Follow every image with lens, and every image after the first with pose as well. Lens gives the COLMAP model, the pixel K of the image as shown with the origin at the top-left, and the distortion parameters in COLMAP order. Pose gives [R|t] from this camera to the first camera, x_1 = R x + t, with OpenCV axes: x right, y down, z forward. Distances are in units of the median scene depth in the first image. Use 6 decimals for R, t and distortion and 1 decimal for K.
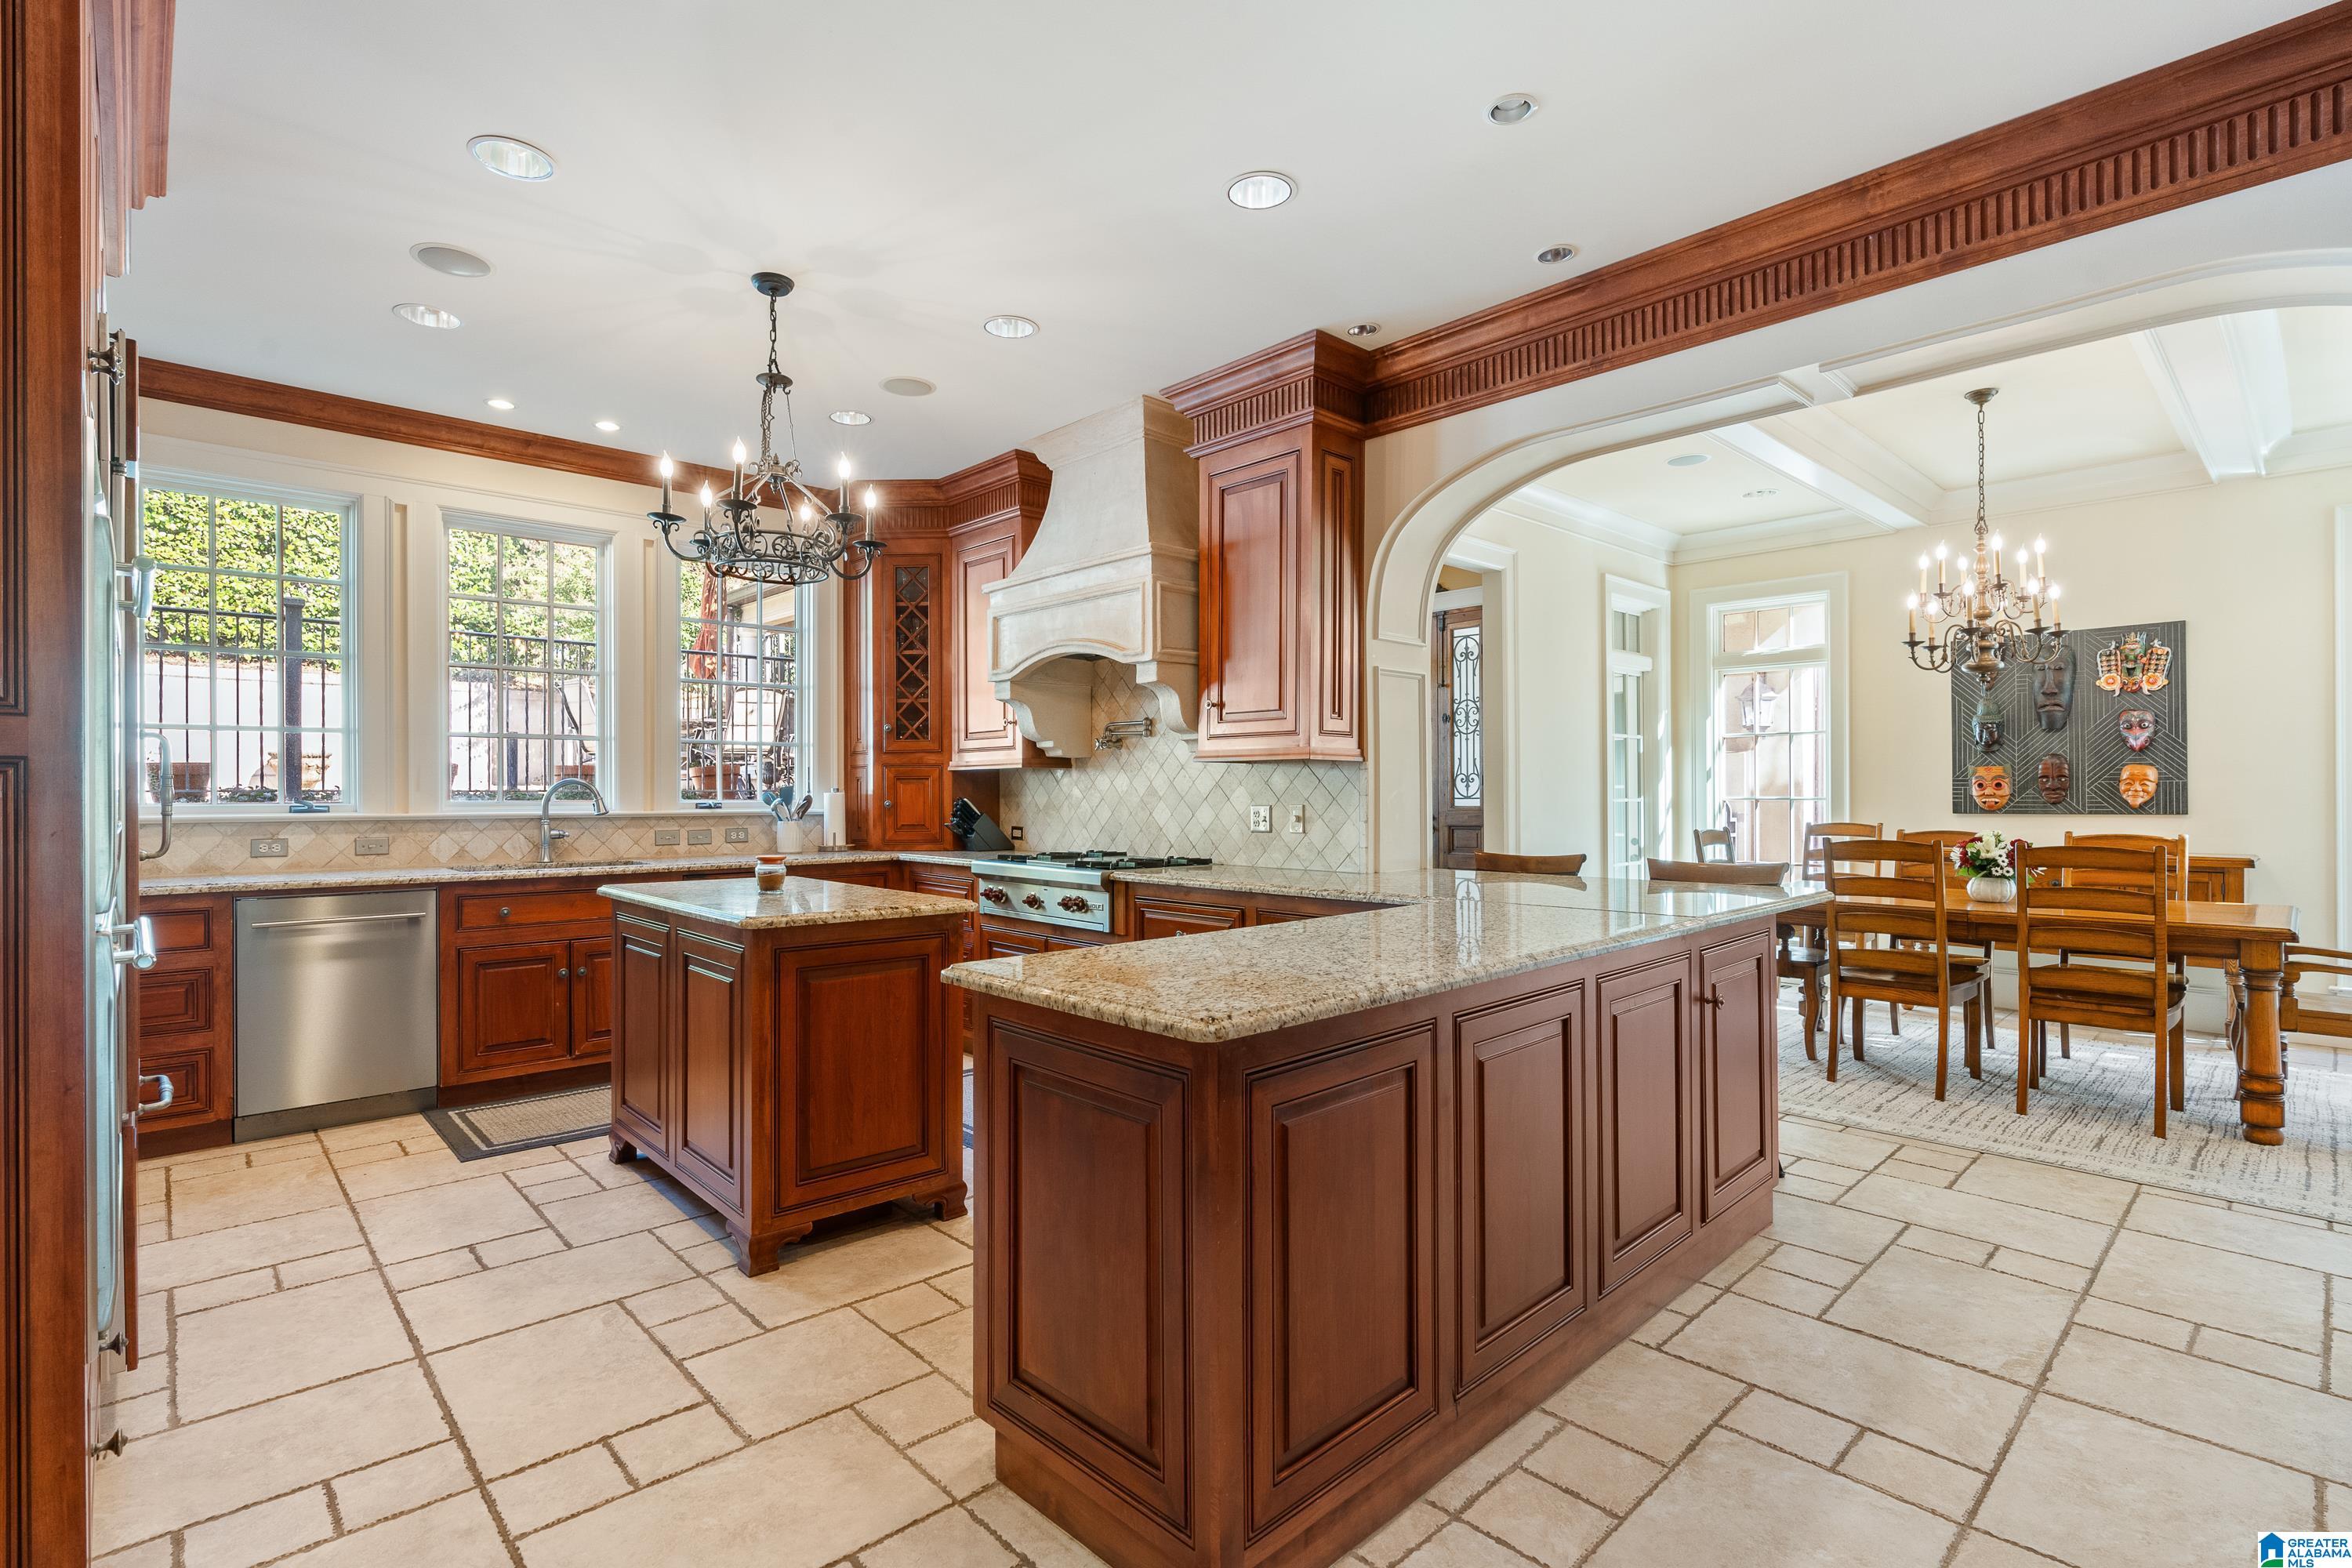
lens RADIAL K [[1098.3, 0, 1147.0], [0, 1098.3, 791.8], [0, 0, 1]] dist [-0.000043, 0.000634]
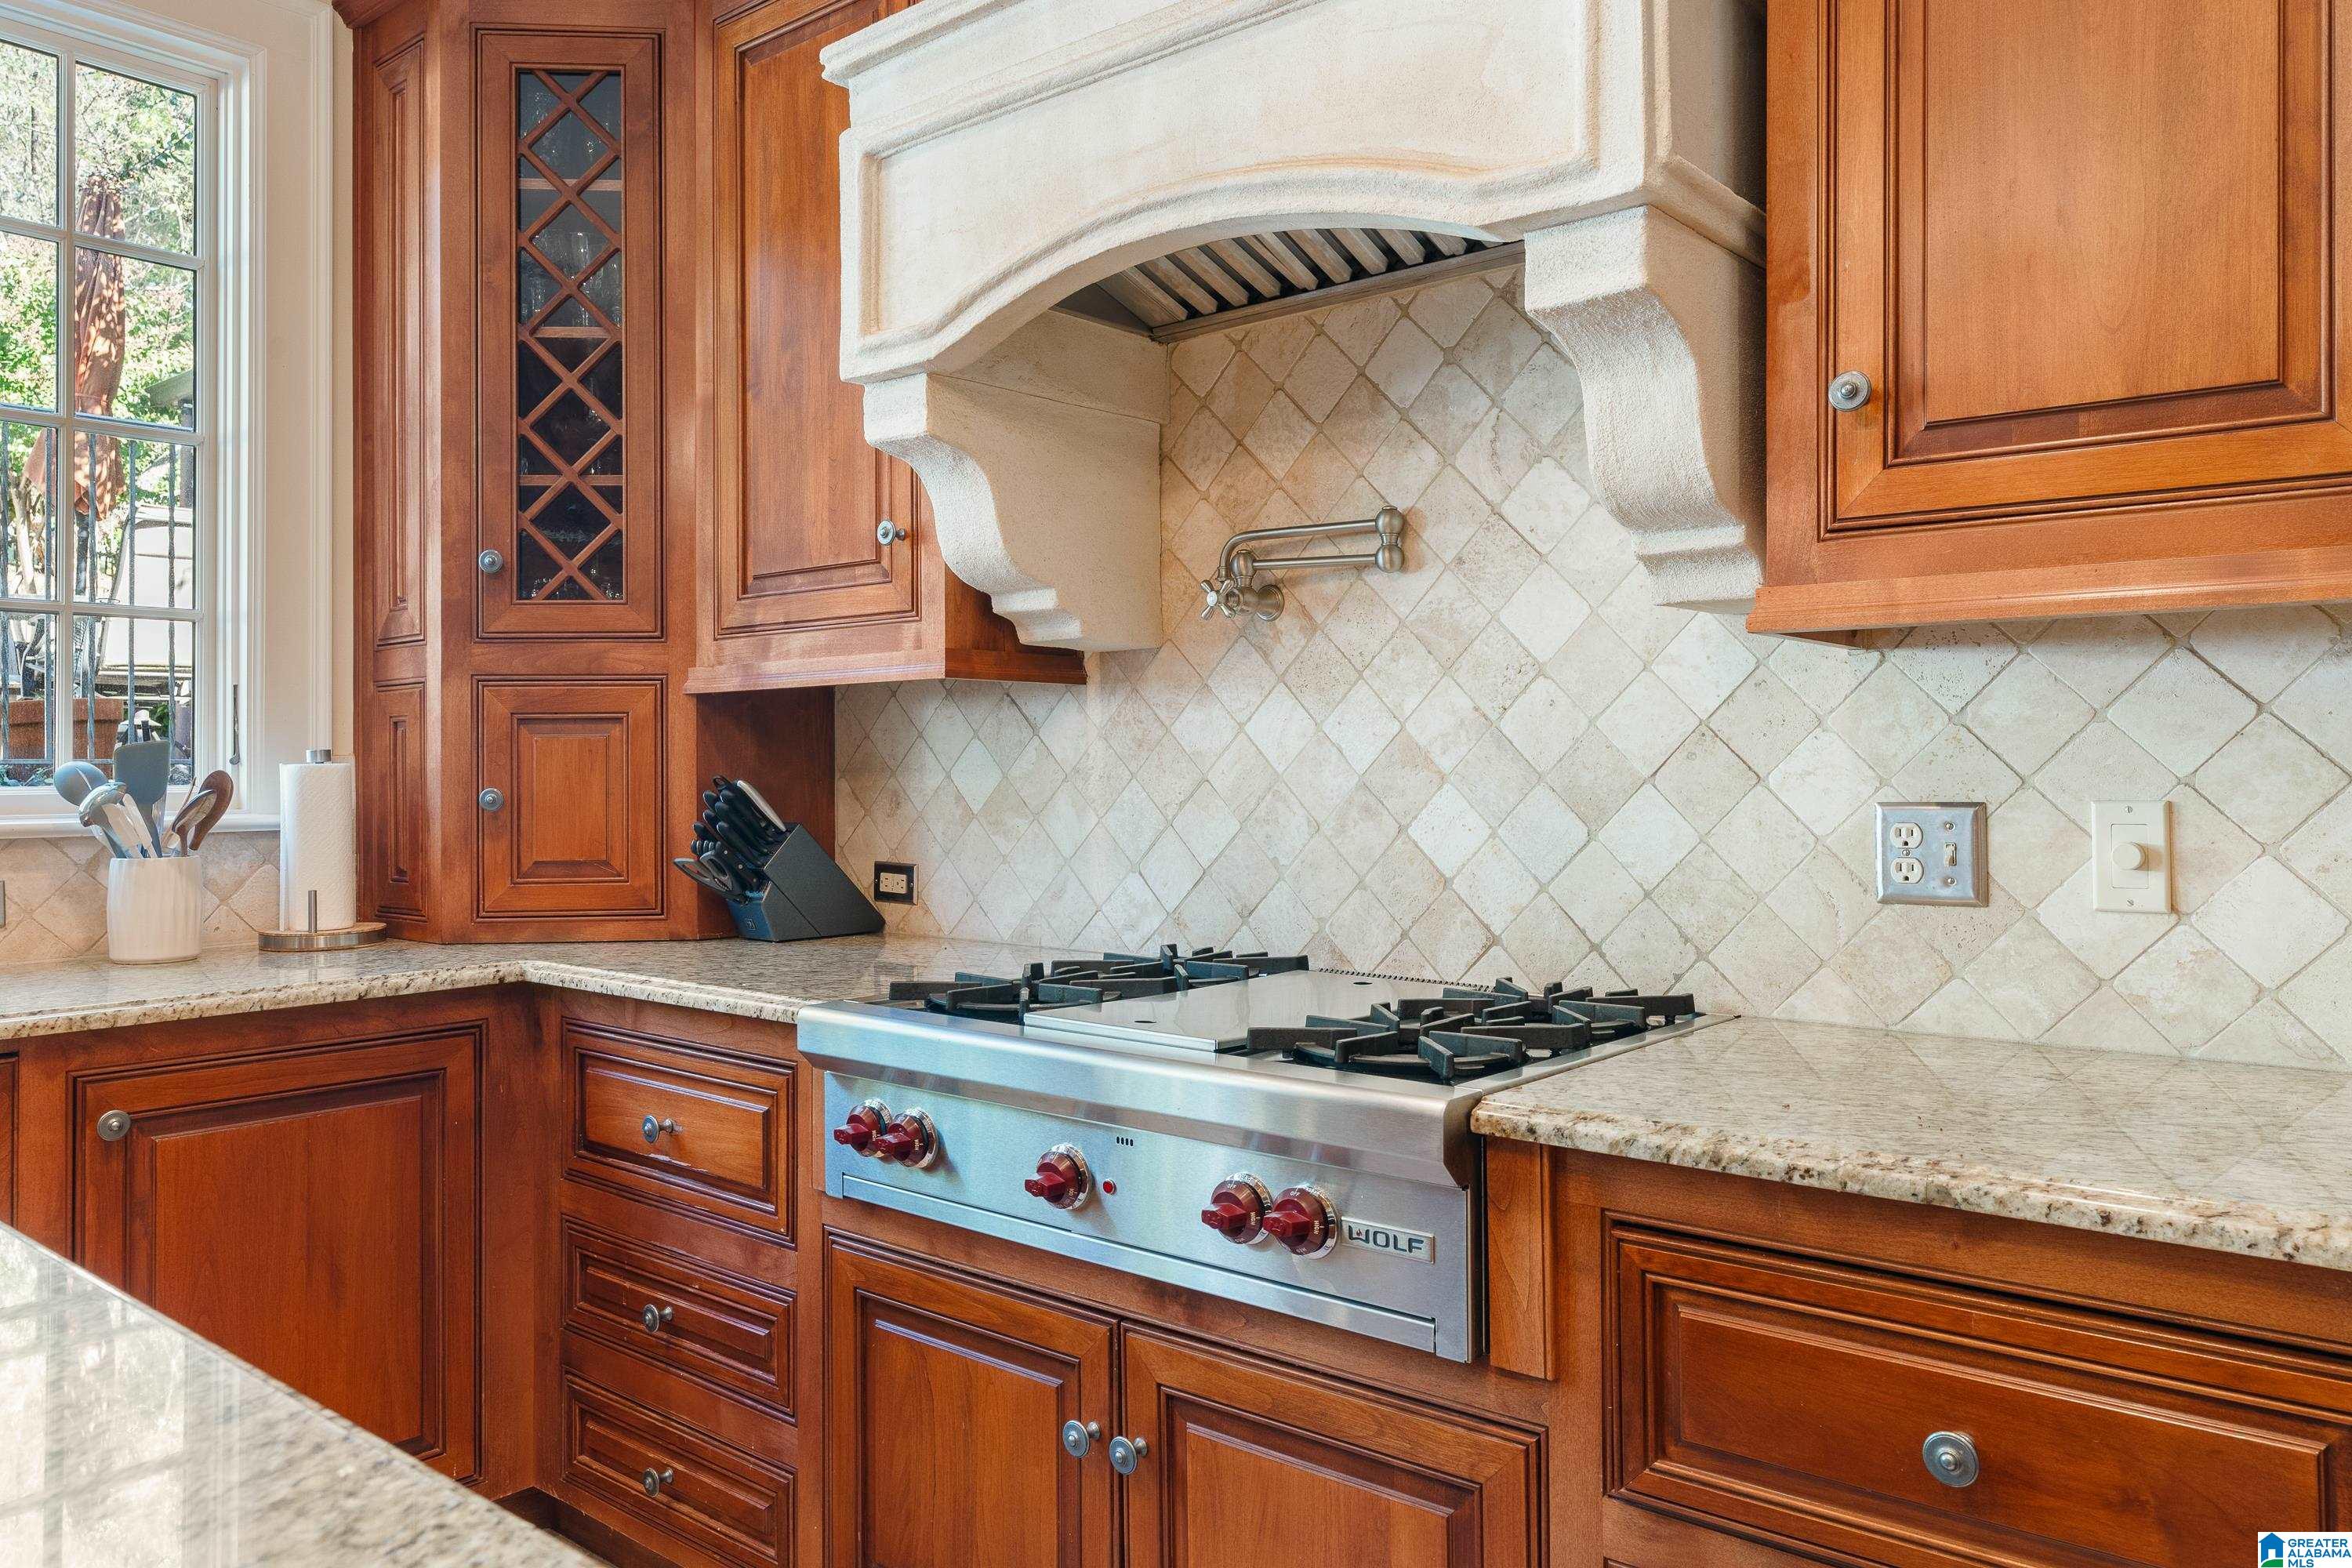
lens RADIAL K [[1657.4, 0, 1144.5], [0, 1657.4, 747.6], [0, 0, 1]] dist [0.003581, 0.002211]
pose [[0.991523, -0.001619, 0.129922, -0.118339], [0.002997, 0.999941, -0.010411, 0.002161], [-0.129898, 0.010712, 0.991470, 0.534100]]
